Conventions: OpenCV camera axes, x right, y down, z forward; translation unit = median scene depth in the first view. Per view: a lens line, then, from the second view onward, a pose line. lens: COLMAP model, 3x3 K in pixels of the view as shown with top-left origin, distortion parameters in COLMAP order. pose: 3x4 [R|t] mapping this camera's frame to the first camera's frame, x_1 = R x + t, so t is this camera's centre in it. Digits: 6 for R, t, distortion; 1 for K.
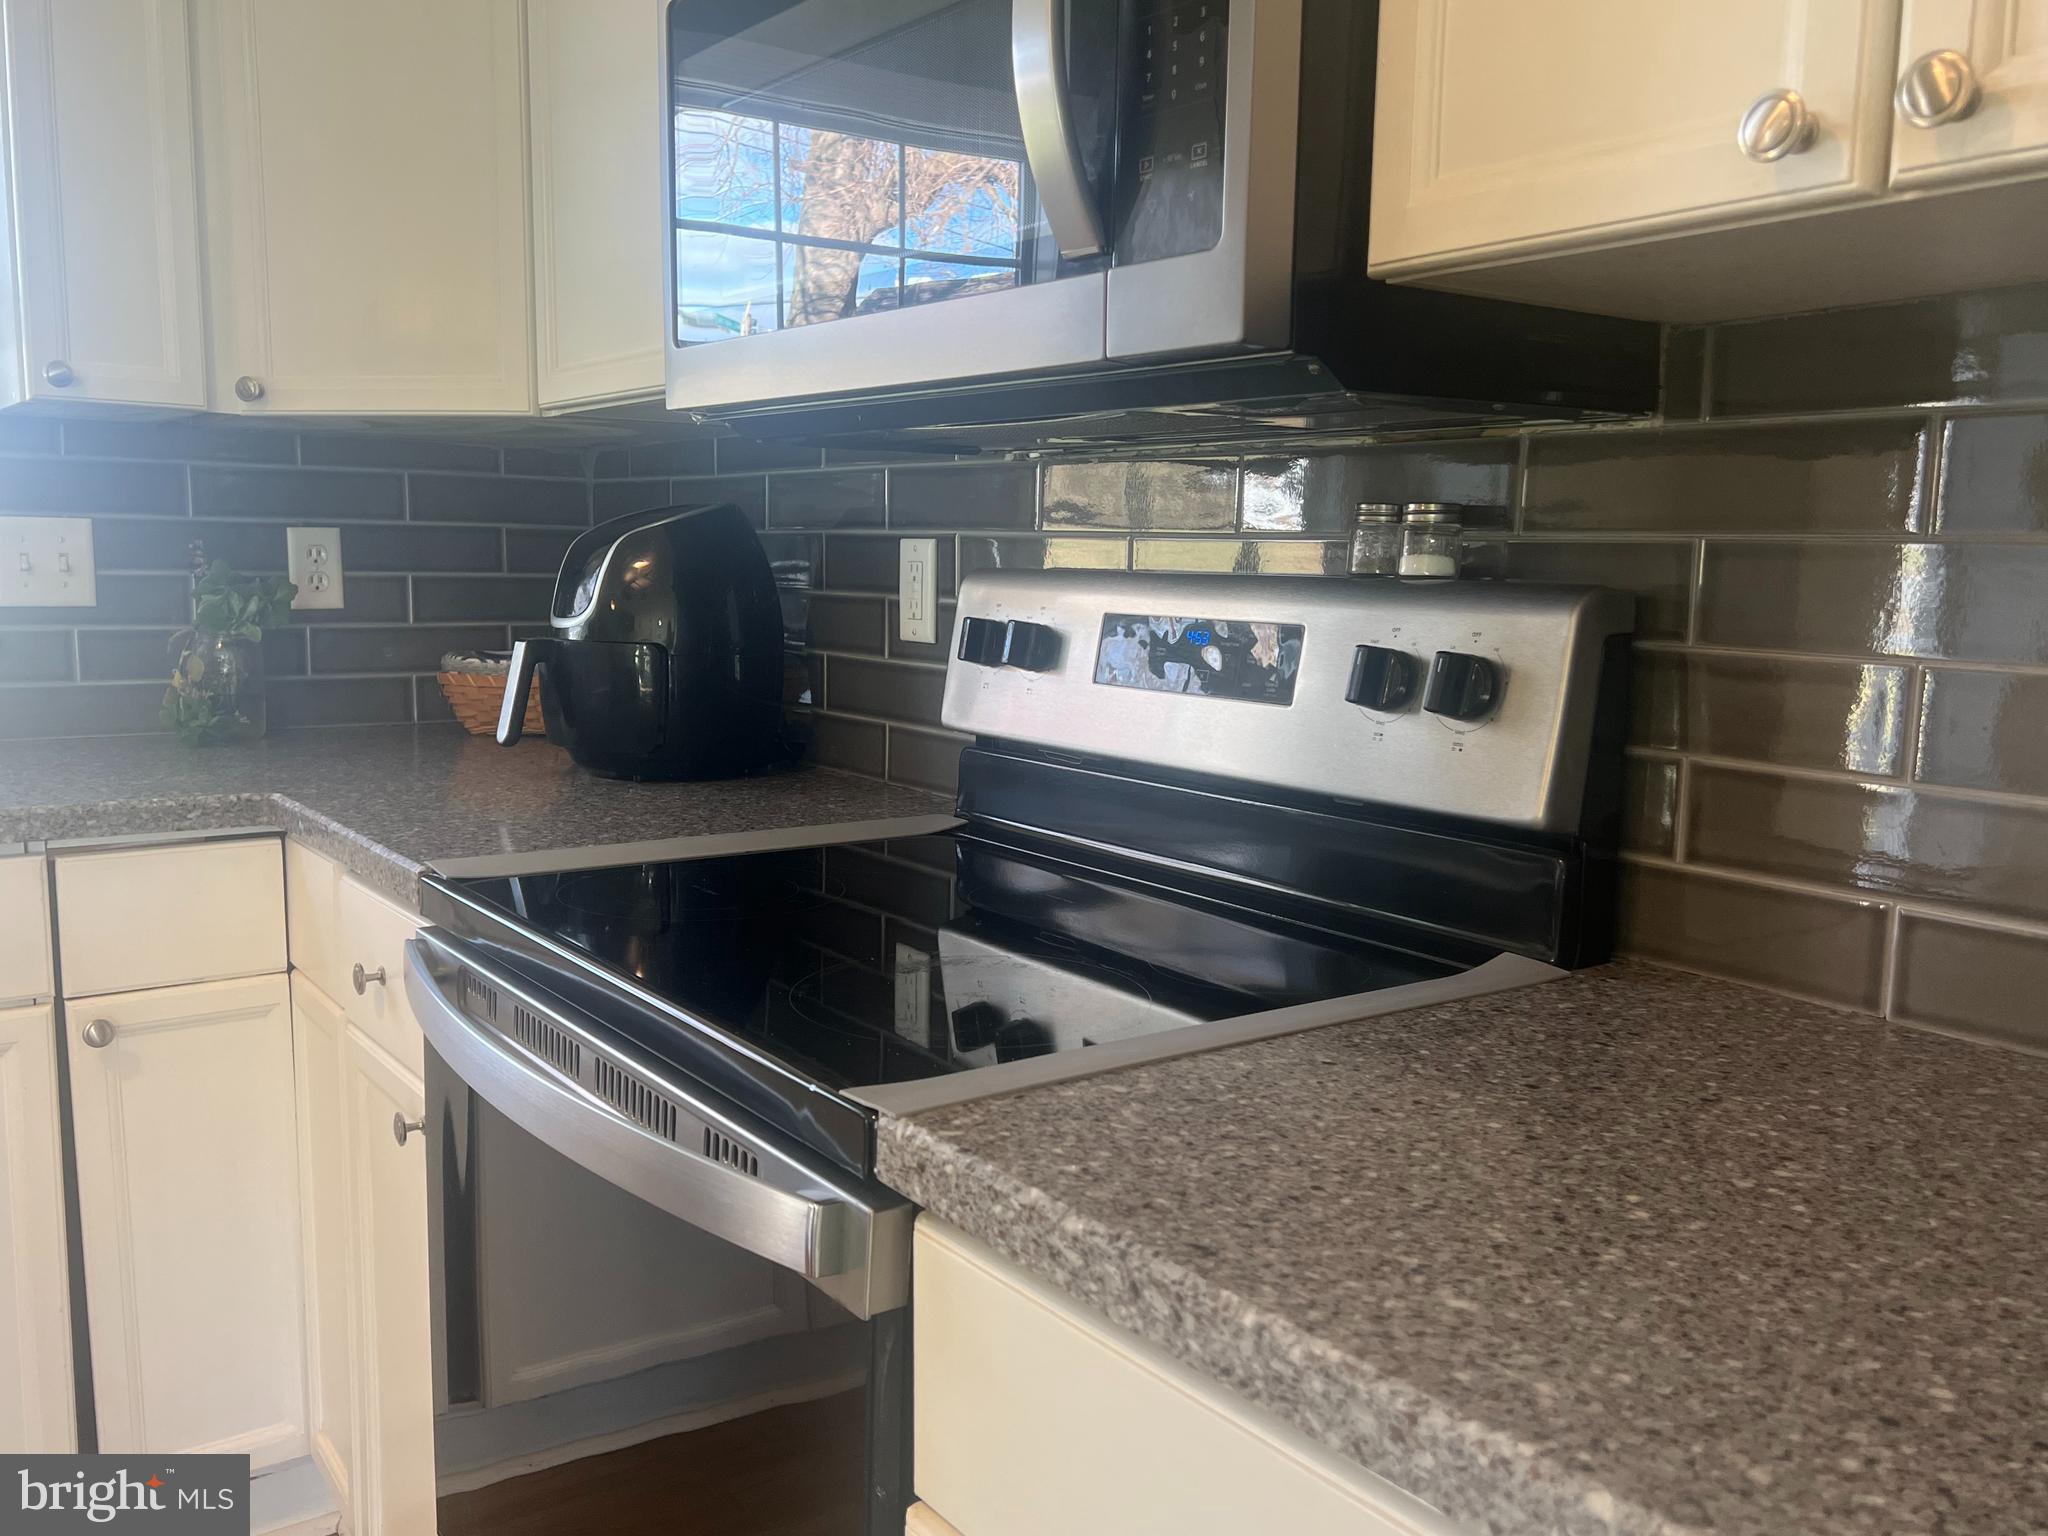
lens RADIAL K [[1691.9, 0, 1024.0], [0, 1691.9, 768.0], [0, 0, 1]] dist [0.052965, -0.000723]
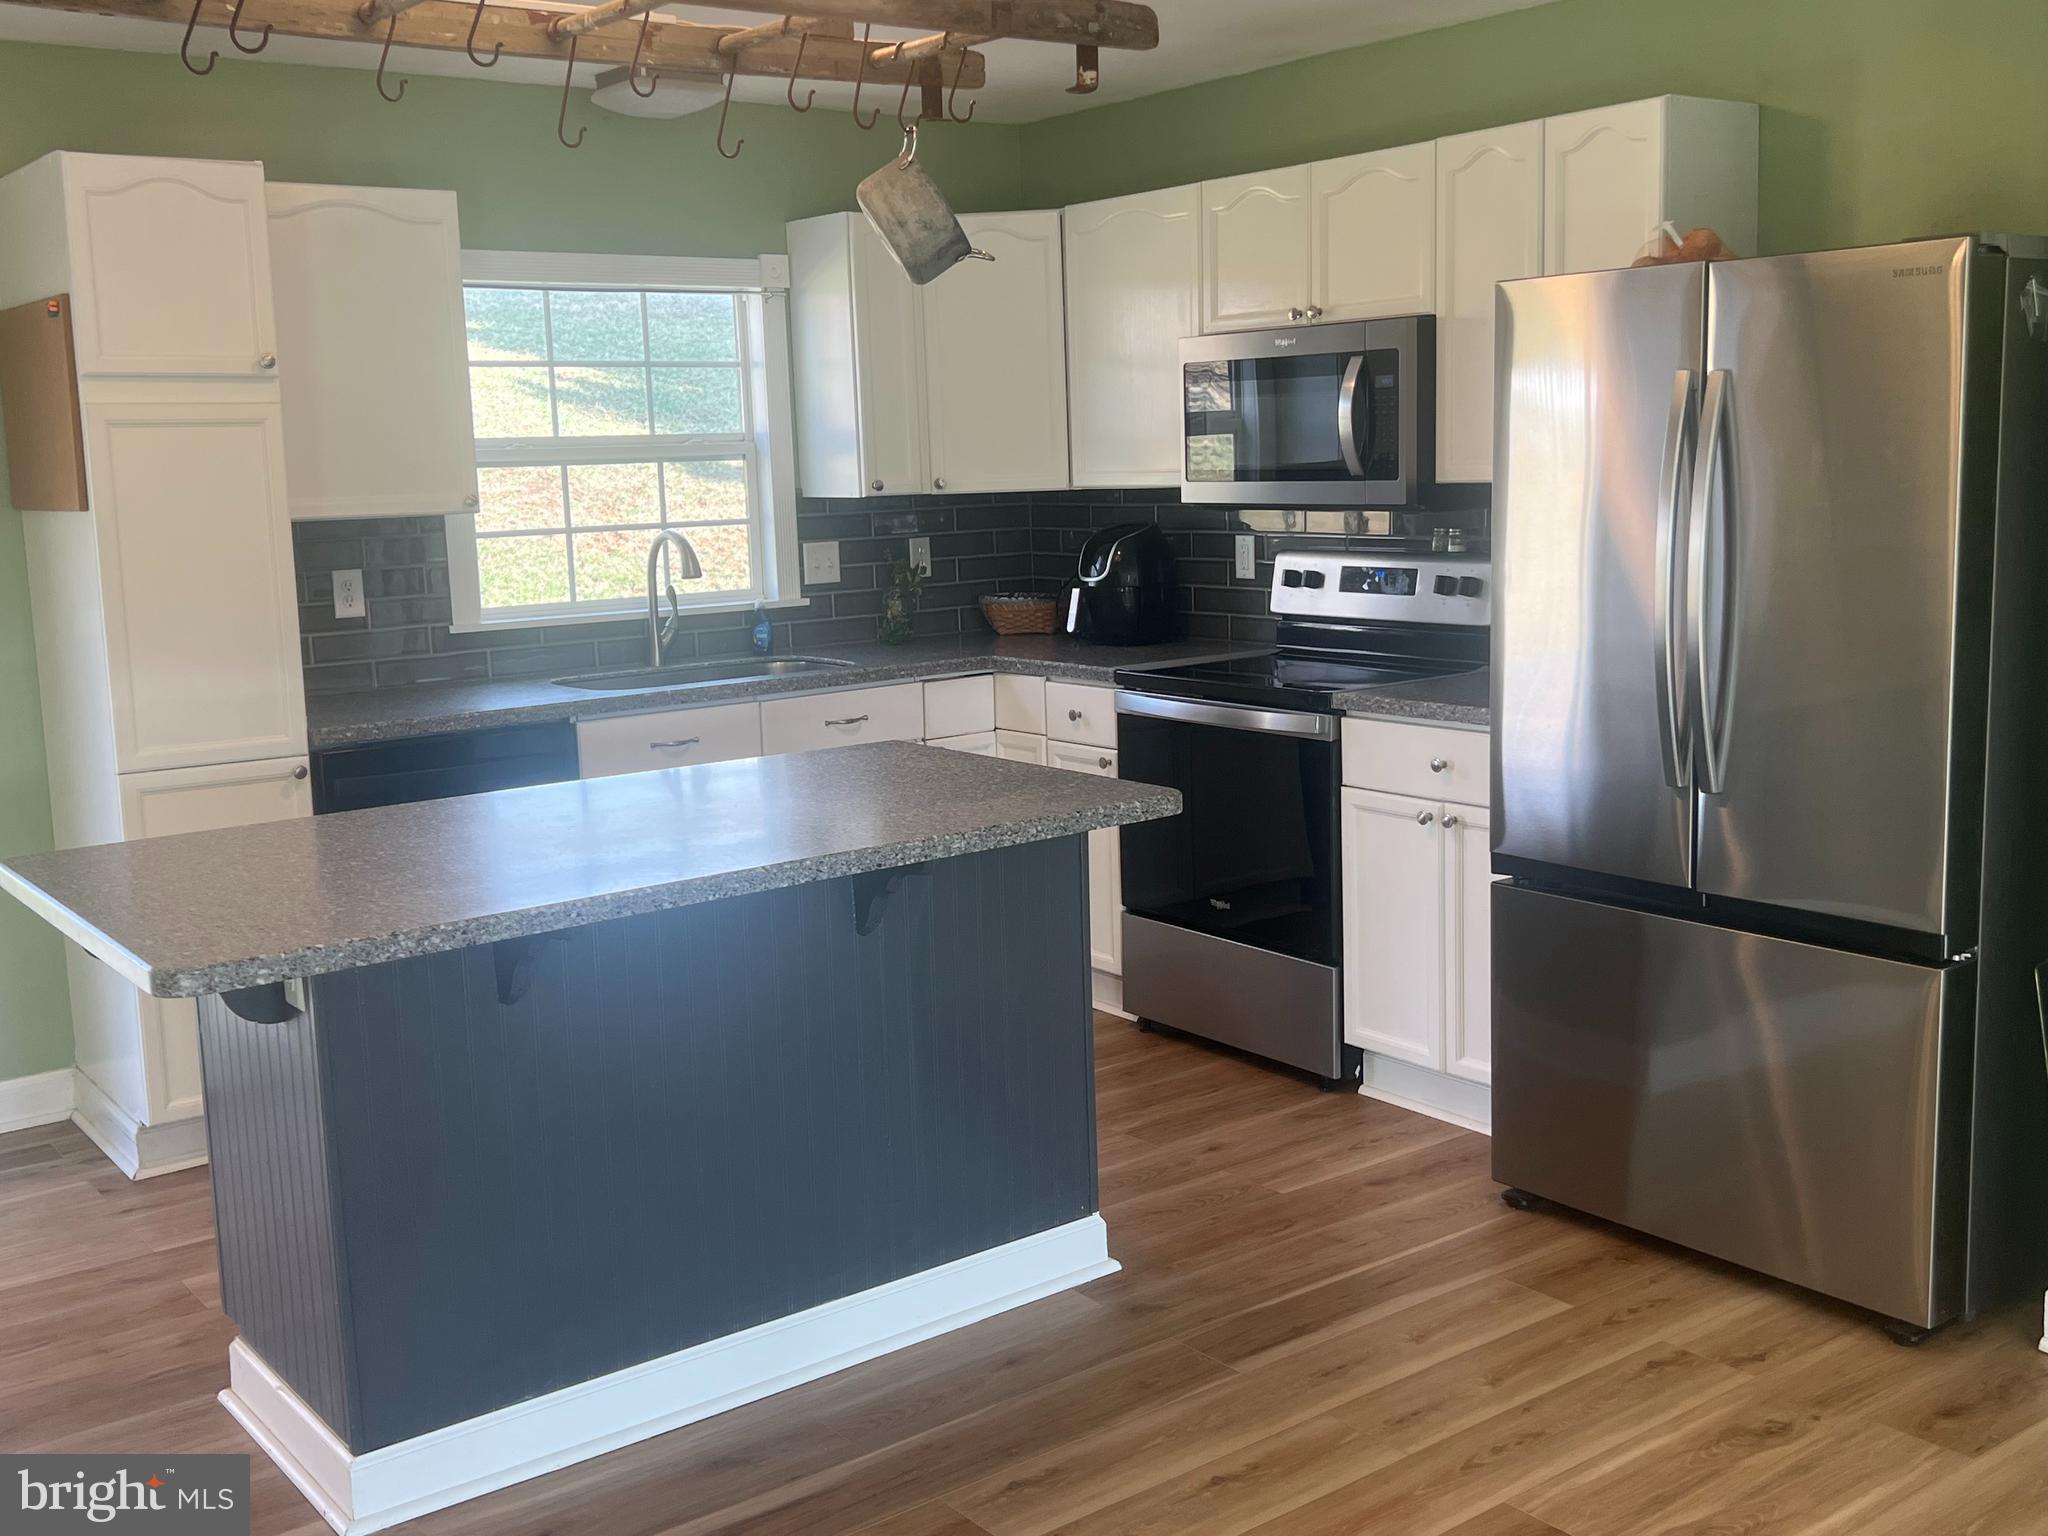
lens RADIAL K [[2074.9, 0, 1024.0], [0, 2074.9, 768.0], [0, 0, 1]] dist [0.055579, -0.000672]
pose [[0.998514, -0.054196, 0.005660, -0.464317], [0.054002, 0.998085, 0.030170, 0.097632], [-0.007284, -0.029820, 0.999529, -2.190979]]
